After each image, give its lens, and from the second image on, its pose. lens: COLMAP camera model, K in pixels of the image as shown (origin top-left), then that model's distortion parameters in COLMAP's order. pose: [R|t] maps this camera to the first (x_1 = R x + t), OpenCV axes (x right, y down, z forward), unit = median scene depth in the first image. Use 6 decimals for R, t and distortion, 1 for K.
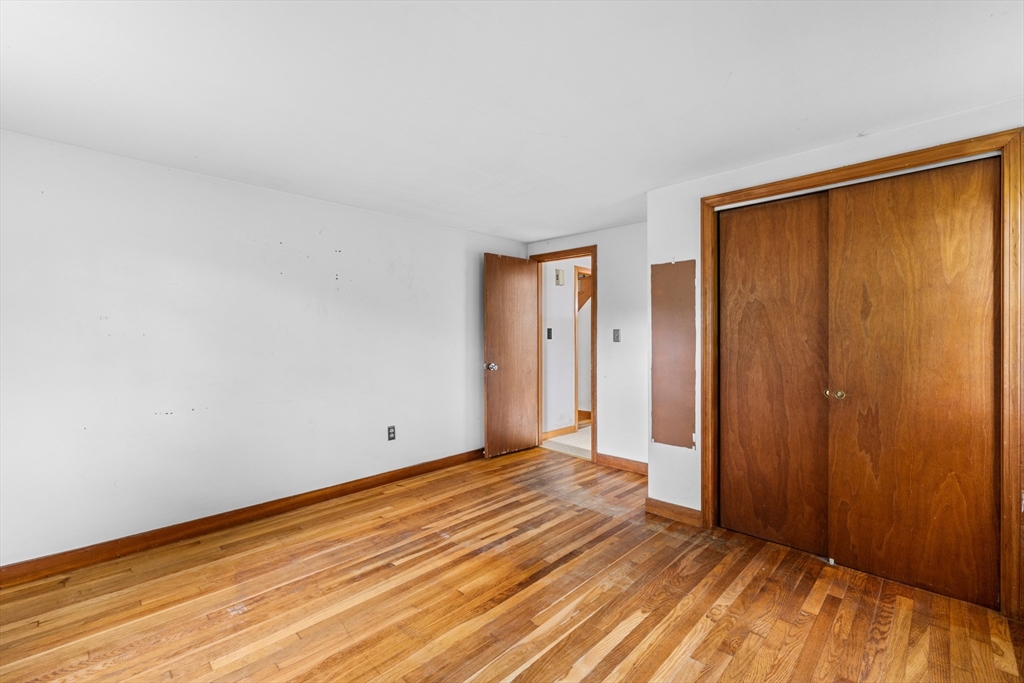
lens RADIAL K [[442.2, 0, 509.3], [0, 442.2, 334.4], [0, 0, 1]] dist [-0.003205, 0.001047]
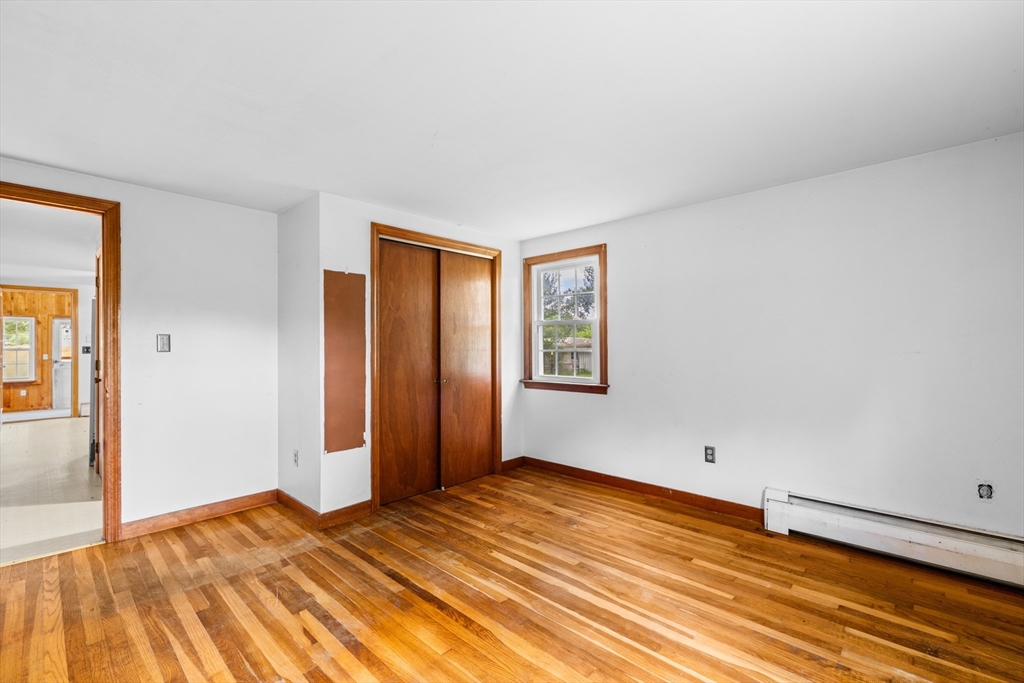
lens RADIAL K [[442.2, 0, 509.4], [0, 442.2, 346.3], [0, 0, 1]] dist [-0.003205, 0.001047]
pose [[-0.026850, -0.001230, 0.999639, -0.746029], [-0.000273, 0.999999, 0.001223, 0.008277], [-0.999639, -0.000240, -0.026850, 0.719491]]
